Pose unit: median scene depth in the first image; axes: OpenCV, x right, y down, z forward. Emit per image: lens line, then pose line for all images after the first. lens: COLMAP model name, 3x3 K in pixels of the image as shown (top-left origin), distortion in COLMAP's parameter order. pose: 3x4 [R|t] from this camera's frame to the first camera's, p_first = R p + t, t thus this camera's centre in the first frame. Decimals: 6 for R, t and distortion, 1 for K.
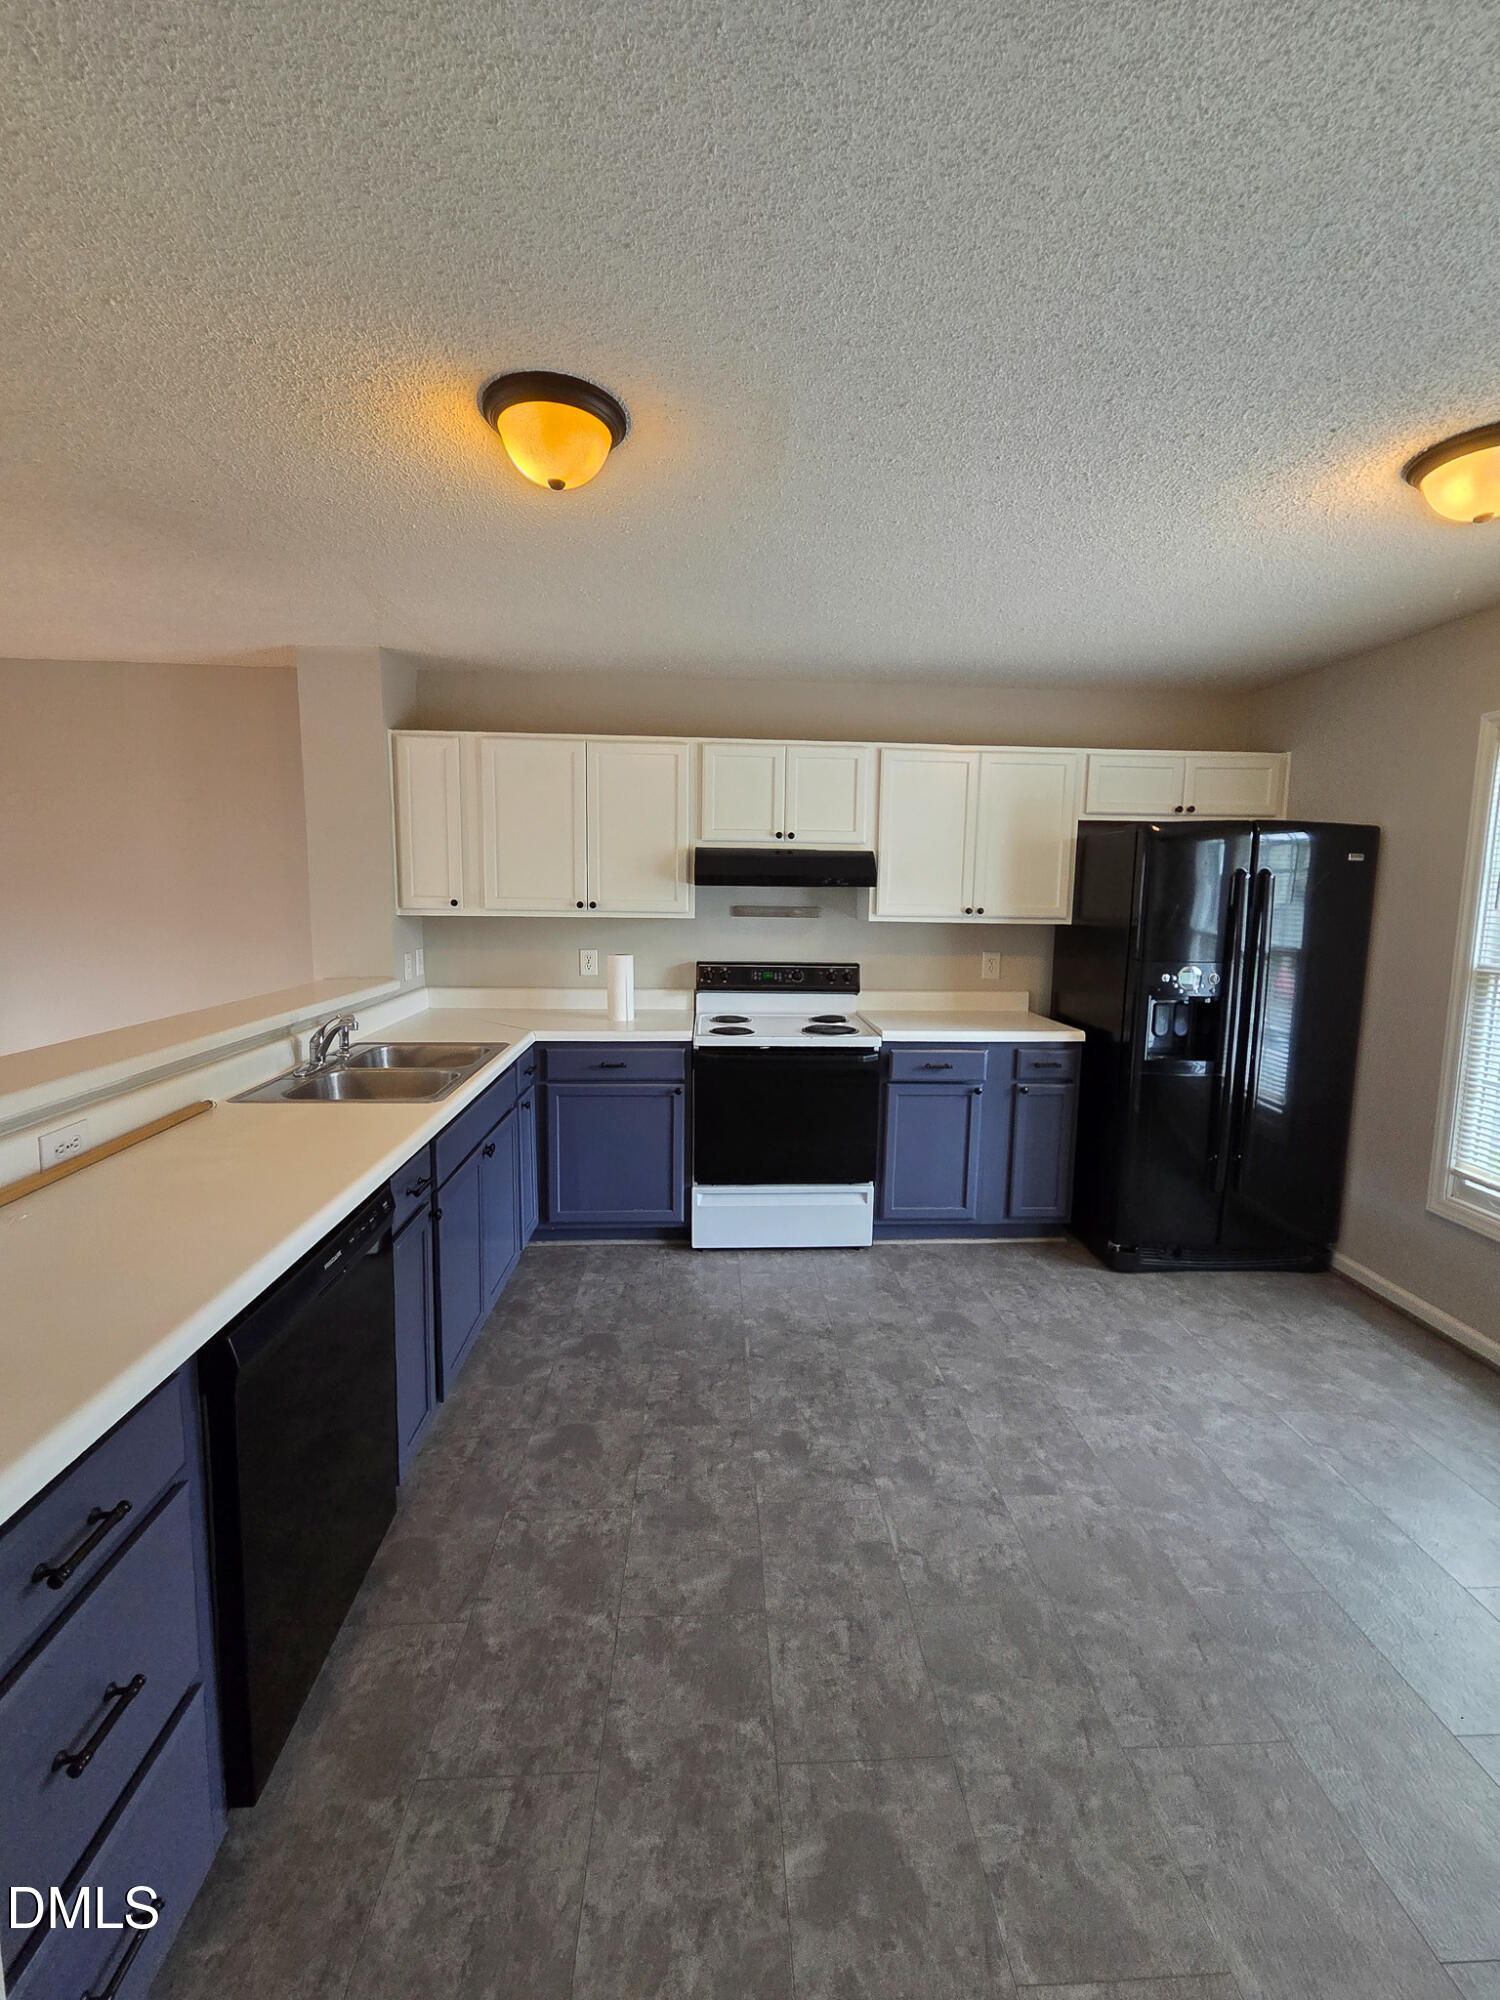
lens RADIAL K [[825.7, 0, 750.5], [0, 825.7, 989.7], [0, 0, 1]] dist [0.004231, -0.001611]
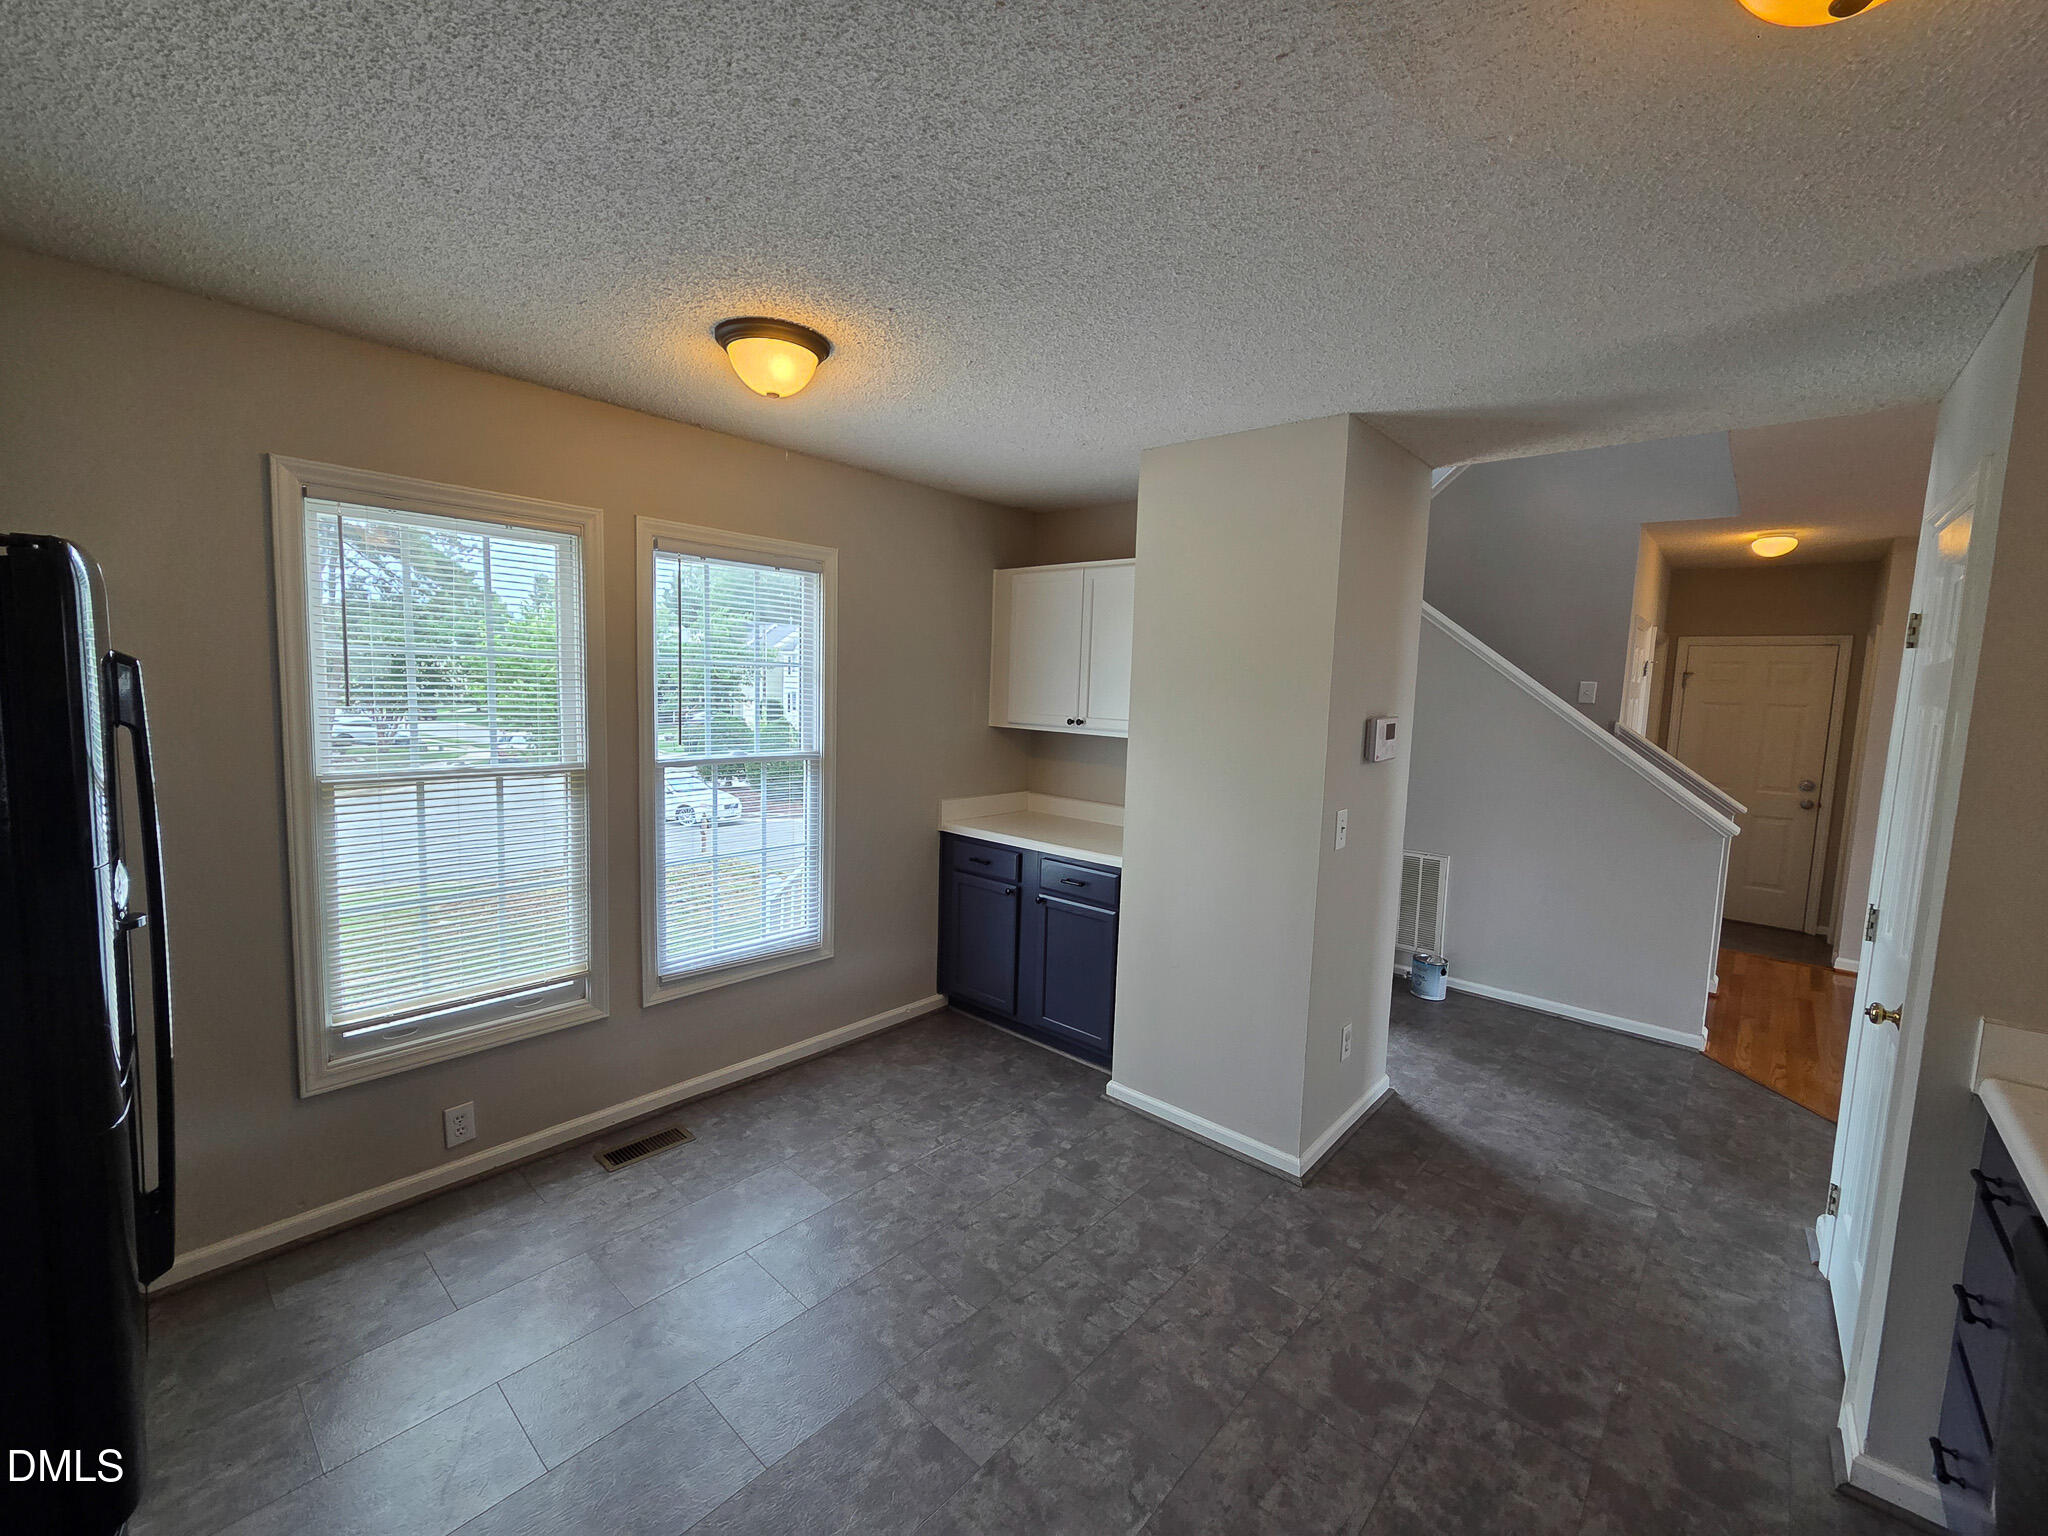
lens RADIAL K [[845.5, 0, 1007.5], [0, 845.5, 768.5], [0, 0, 1]] dist [0.004231, -0.001611]
pose [[-0.703040, -0.108869, 0.702768, -0.147010], [0.041733, 0.980193, 0.193595, -0.144399], [-0.709925, 0.165434, -0.684572, 0.928878]]
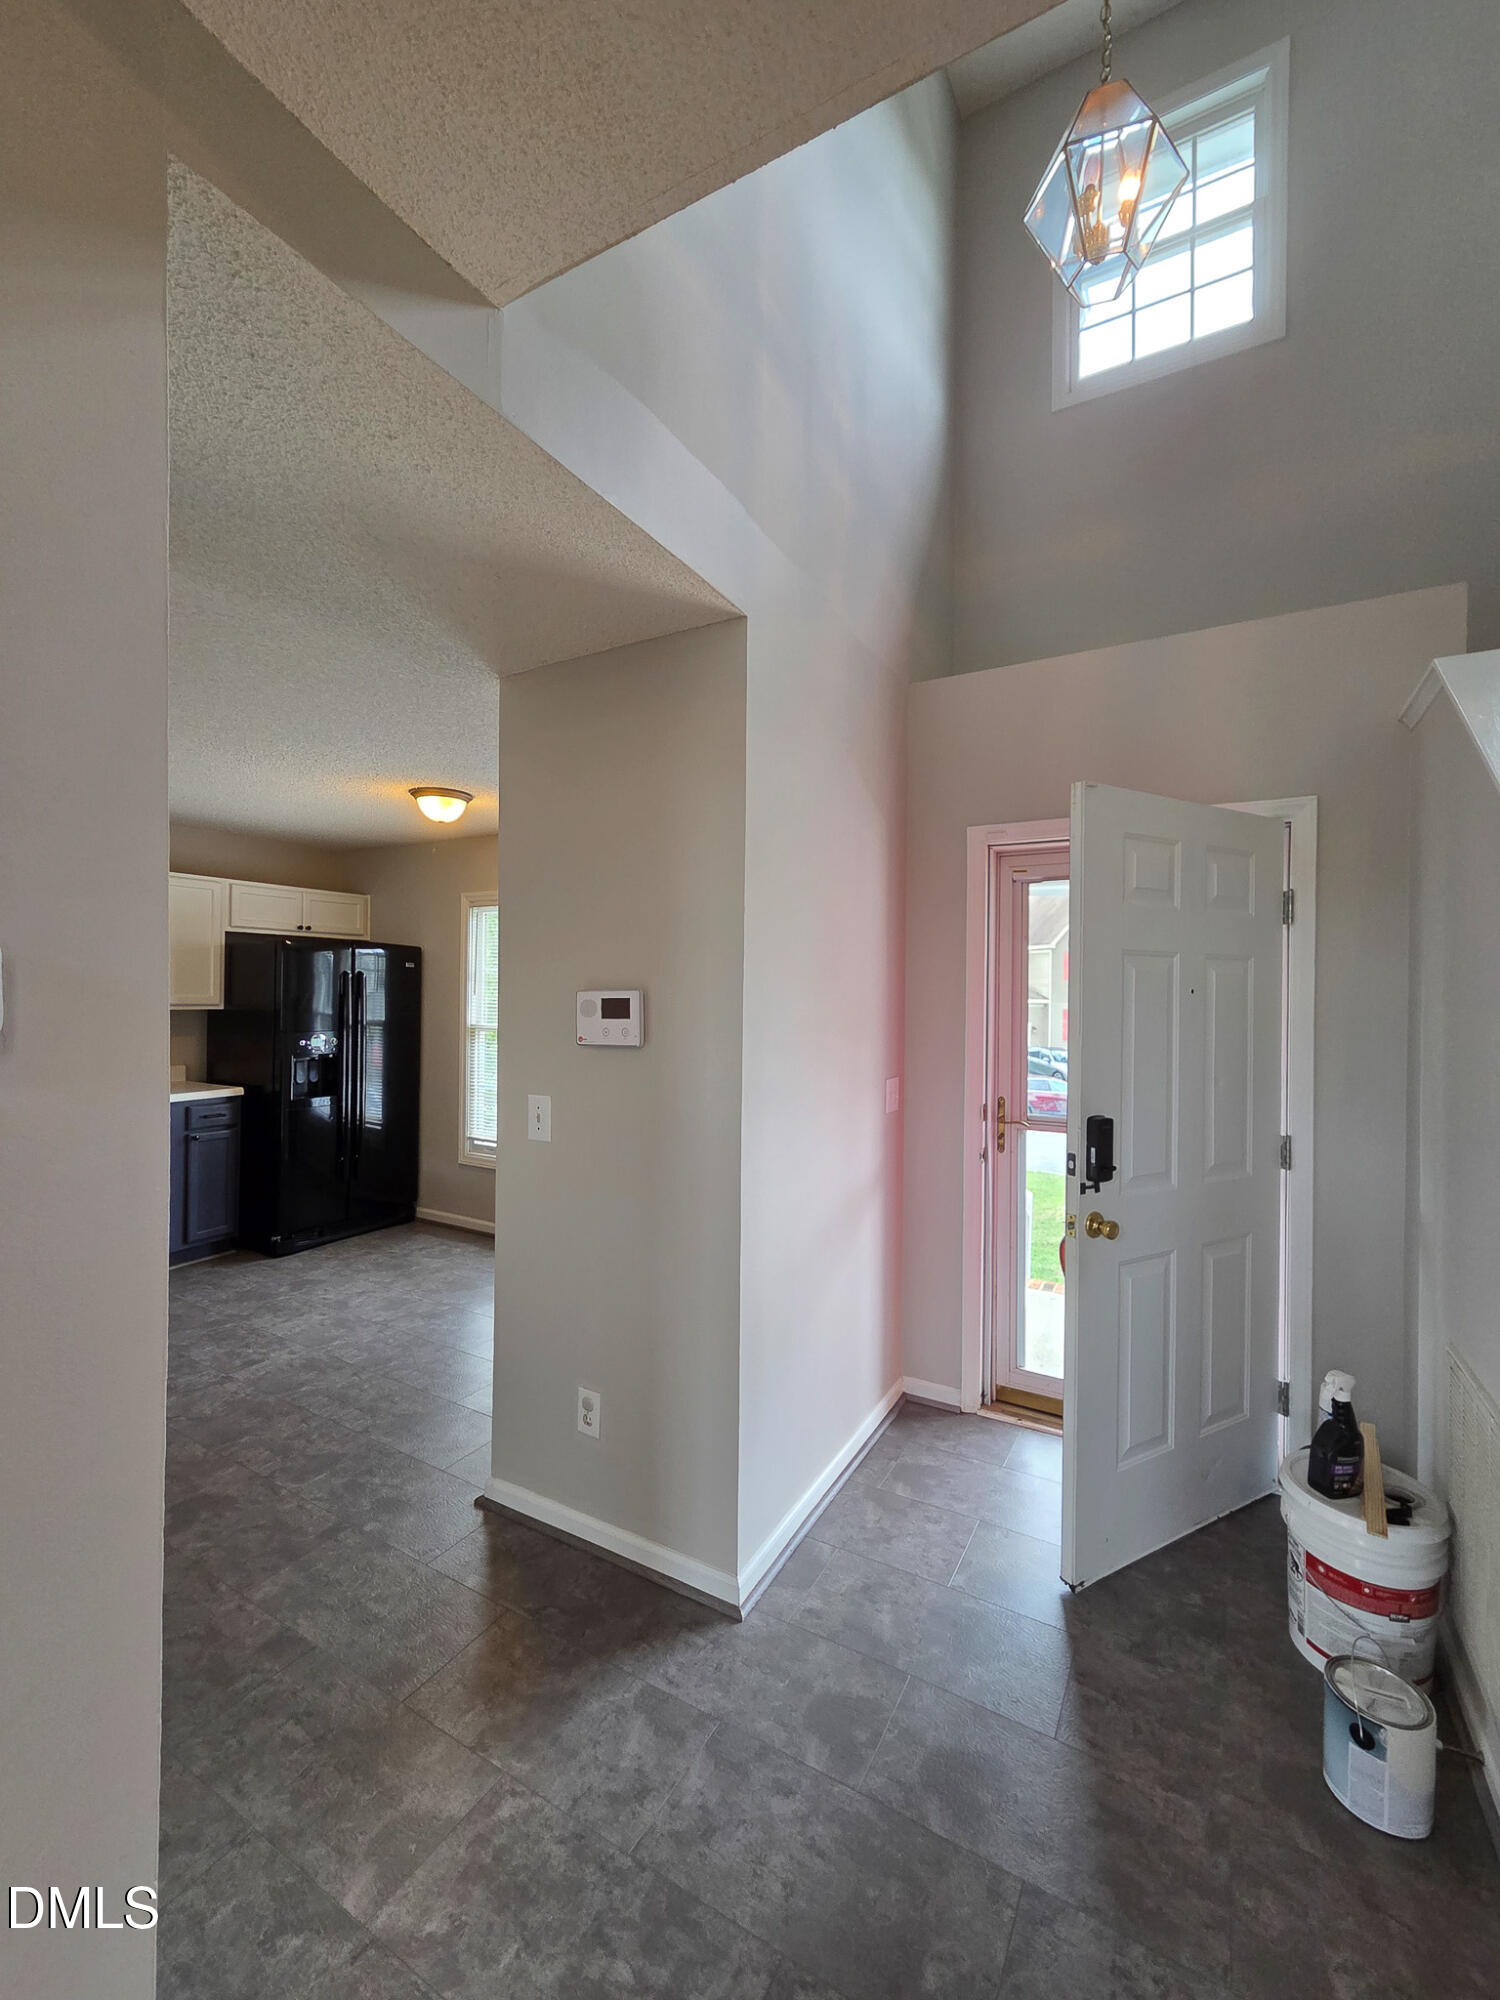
lens RADIAL K [[825.7, 0, 751.3], [0, 825.7, 989.9], [0, 0, 1]] dist [0.004231, -0.001611]
pose [[0.542234, -0.007096, 0.840198, -0.299413], [0.094679, 0.994112, -0.052707, 0.044528], [-0.834876, 0.108128, 0.539713, -0.473510]]
